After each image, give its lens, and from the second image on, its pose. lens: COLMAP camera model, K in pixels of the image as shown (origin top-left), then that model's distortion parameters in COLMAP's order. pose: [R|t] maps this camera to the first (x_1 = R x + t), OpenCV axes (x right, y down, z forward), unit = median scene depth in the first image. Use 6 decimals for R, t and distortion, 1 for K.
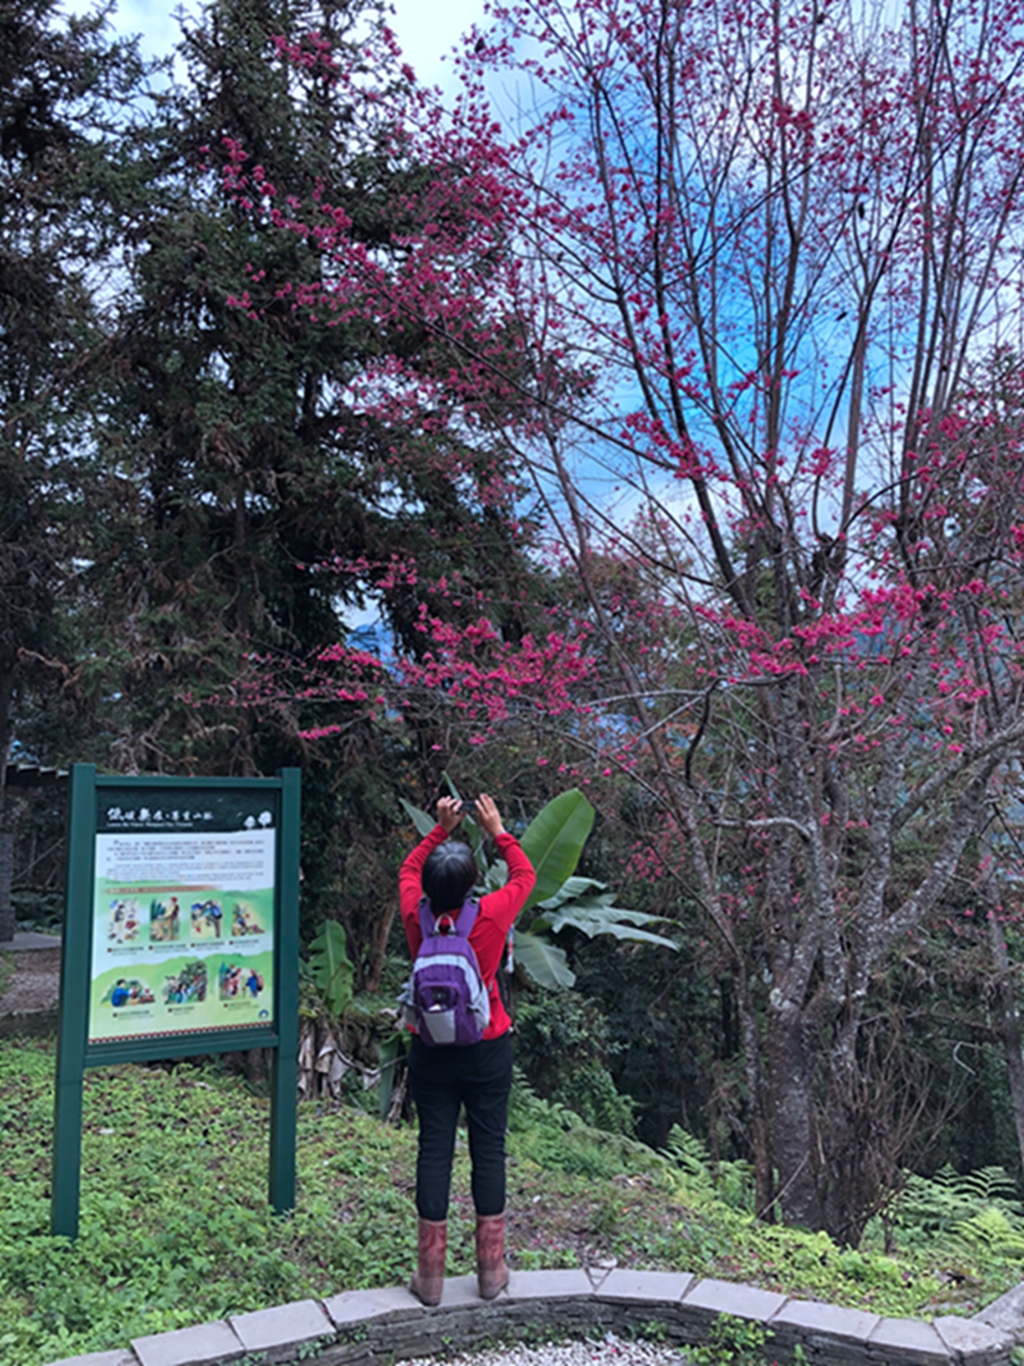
lens RADIAL K [[1128.0, 0, 512.0], [0, 1128.0, 683.0], [0, 0, 1]] dist [-0.007930, 0.001461]
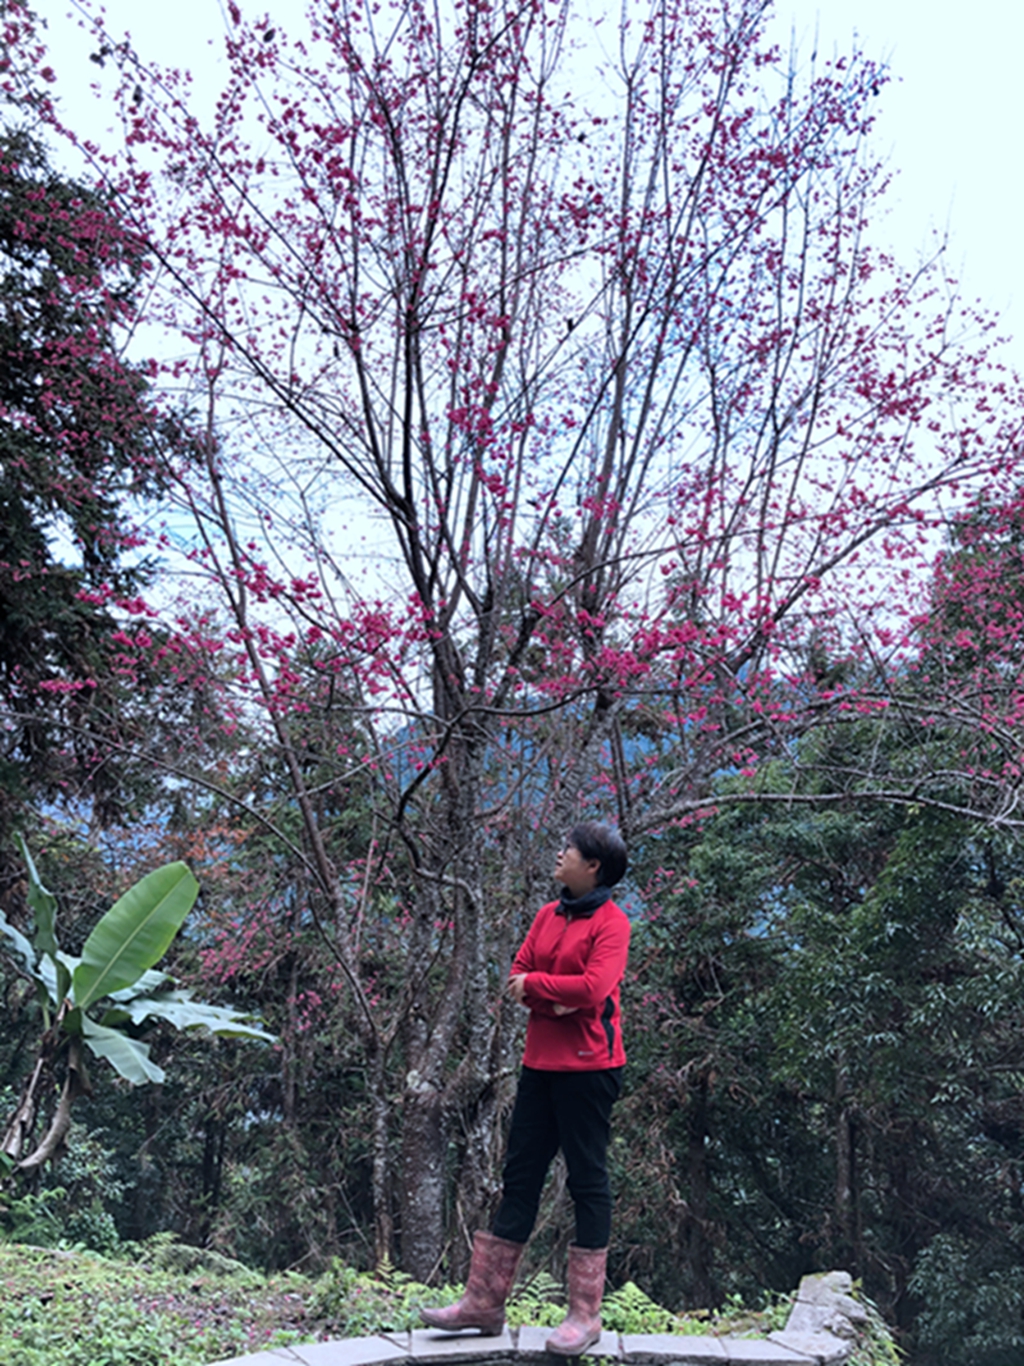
lens RADIAL K [[1131.8, 0, 512.0], [0, 1131.8, 683.0], [0, 0, 1]] dist [-0.007487, -0.004236]
pose [[0.895393, 0.137650, 0.423467, -0.116103], [-0.084030, 0.986166, -0.142882, 0.064631], [-0.437277, 0.092352, 0.894573, 0.066424]]
